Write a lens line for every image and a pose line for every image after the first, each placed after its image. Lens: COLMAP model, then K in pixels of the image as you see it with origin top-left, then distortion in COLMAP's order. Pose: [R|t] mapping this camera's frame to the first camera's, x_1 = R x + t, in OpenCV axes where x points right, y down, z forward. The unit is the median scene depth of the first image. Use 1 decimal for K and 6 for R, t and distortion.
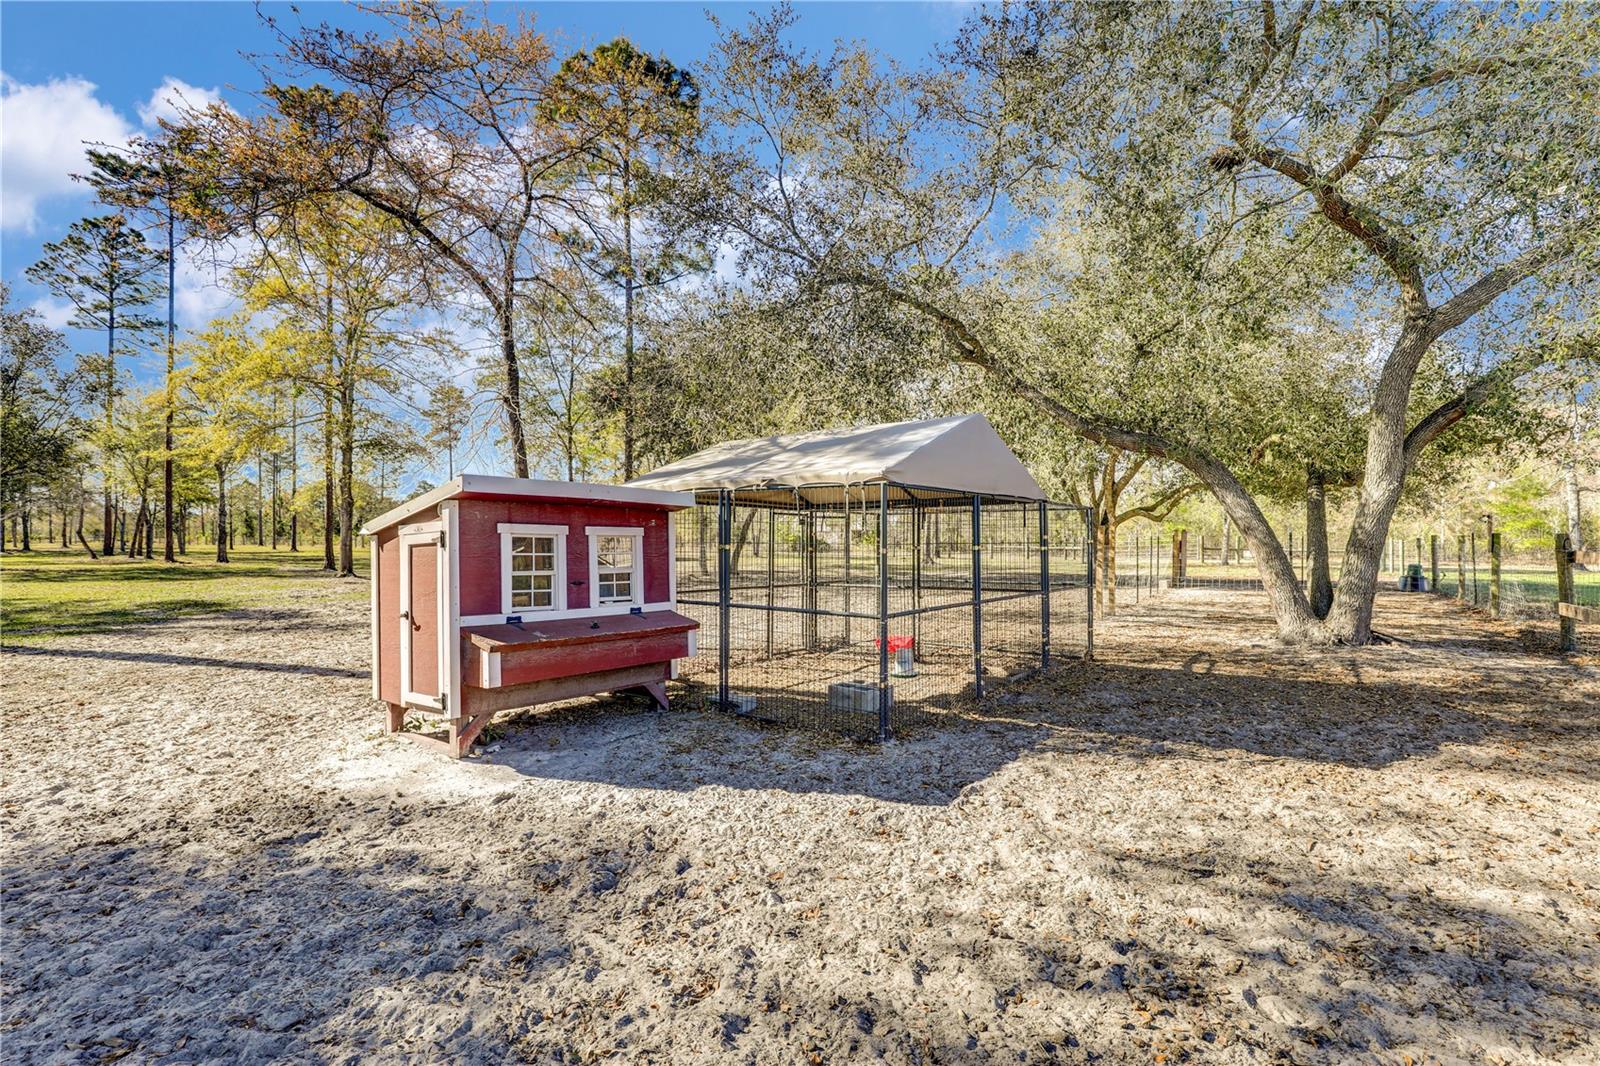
lens RADIAL K [[835.1, 0, 801.6], [0, 835.1, 564.5], [0, 0, 1]] dist [-0.003090, 0.000001]
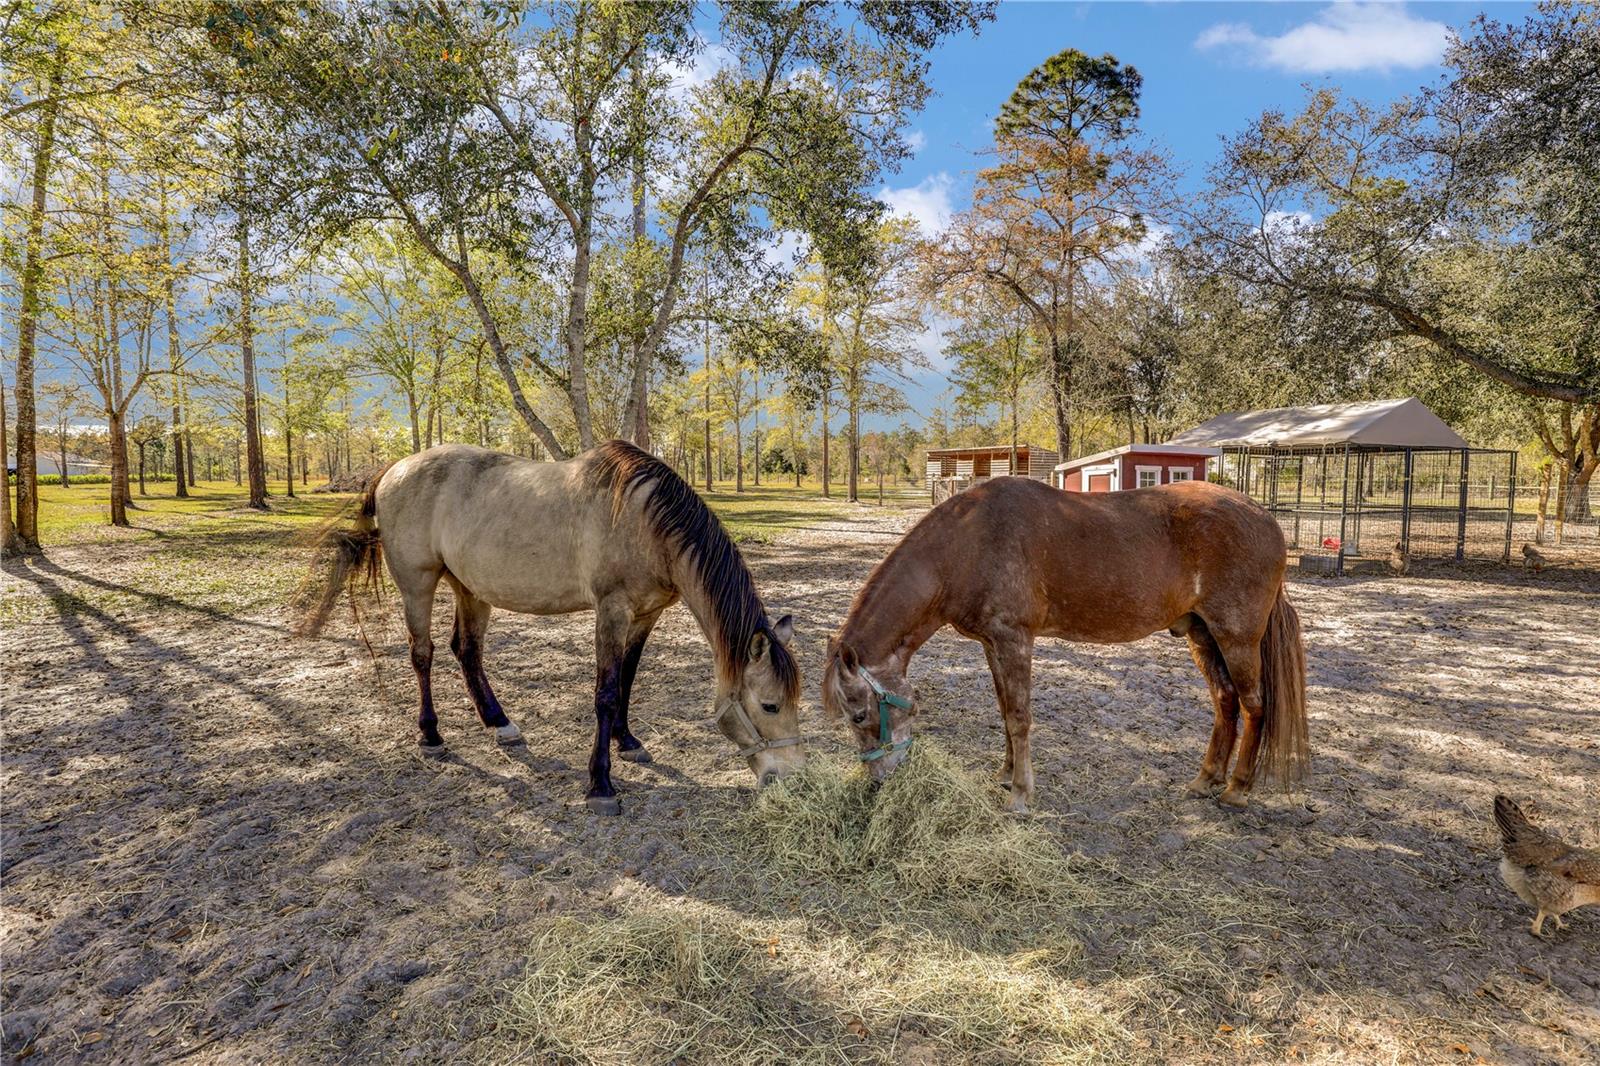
lens RADIAL K [[767.3, 0, 816.1], [0, 767.3, 542.5], [0, 0, 1]] dist [-0.003414, -0.000047]
pose [[0.894573, 0.041363, -0.445004, -0.111551], [-0.016782, 0.998115, 0.059038, 0.025983], [0.446607, -0.045346, 0.893580, -0.636262]]
